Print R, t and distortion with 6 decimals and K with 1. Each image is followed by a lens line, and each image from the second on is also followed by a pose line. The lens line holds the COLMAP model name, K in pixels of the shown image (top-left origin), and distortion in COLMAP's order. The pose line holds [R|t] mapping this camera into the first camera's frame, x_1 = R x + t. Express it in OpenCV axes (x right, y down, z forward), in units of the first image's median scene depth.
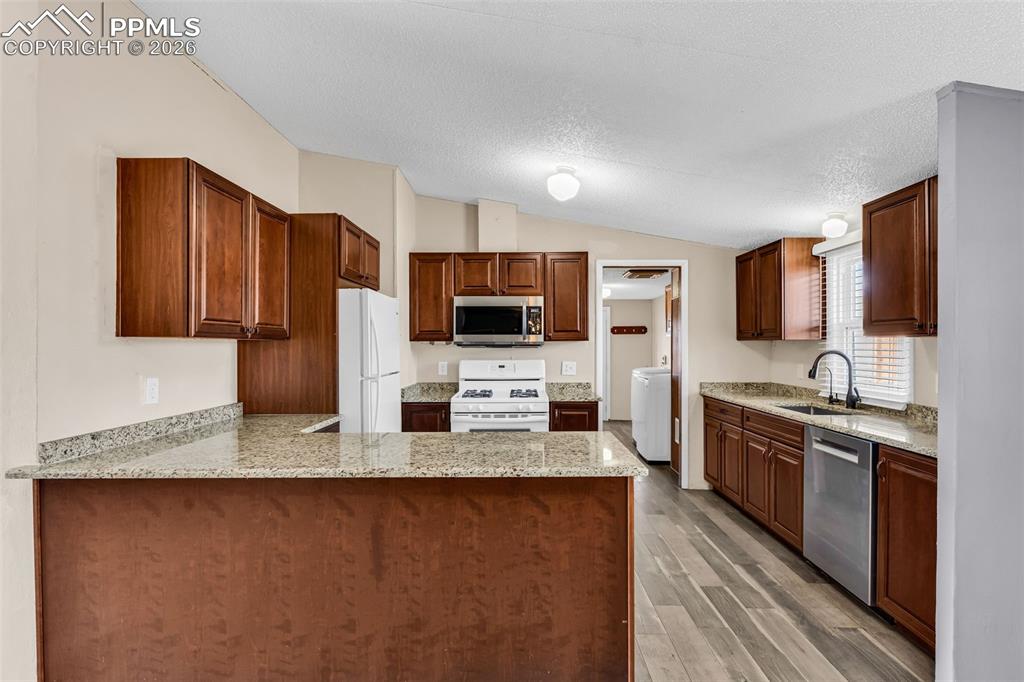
lens RADIAL K [[526.5, 0, 517.2], [0, 526.5, 343.0], [0, 0, 1]] dist [-0.003997, -0.000518]
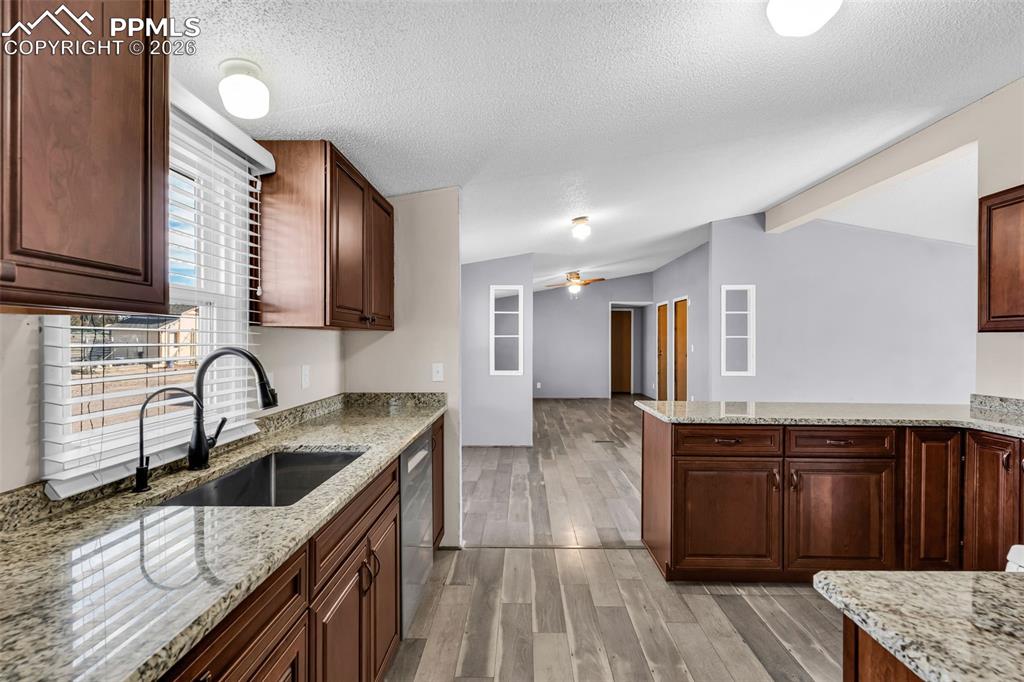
lens RADIAL K [[493.8, 0, 512.9], [0, 493.8, 345.7], [0, 0, 1]] dist [-0.000718, 0.000289]
pose [[-0.999921, -0.002231, 0.012392, 0.297849], [-0.002139, 0.999970, 0.007456, 0.007691], [-0.012409, 0.007429, -0.999895, 1.247227]]
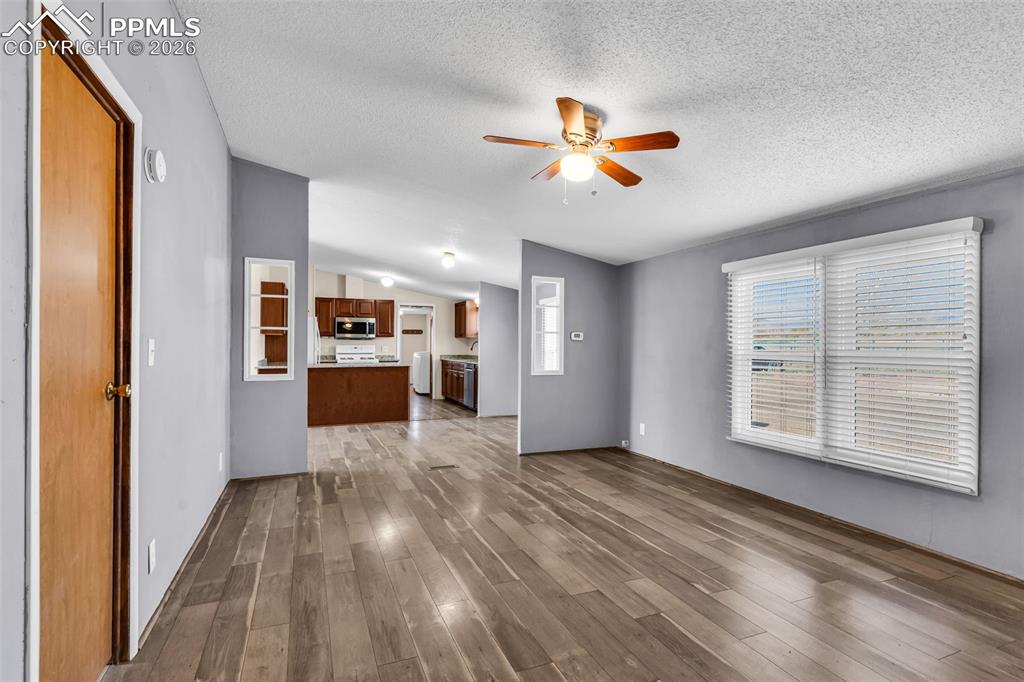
lens RADIAL K [[498.9, 0, 512.0], [0, 498.9, 341.0], [0, 0, 1]] dist [-0.000195, 0.000538]
pose [[0.920952, 0.008720, 0.389578, -0.284278], [-0.008000, 0.999962, -0.003470, 0.019163], [-0.389593, 0.000079, 0.920987, -1.453931]]
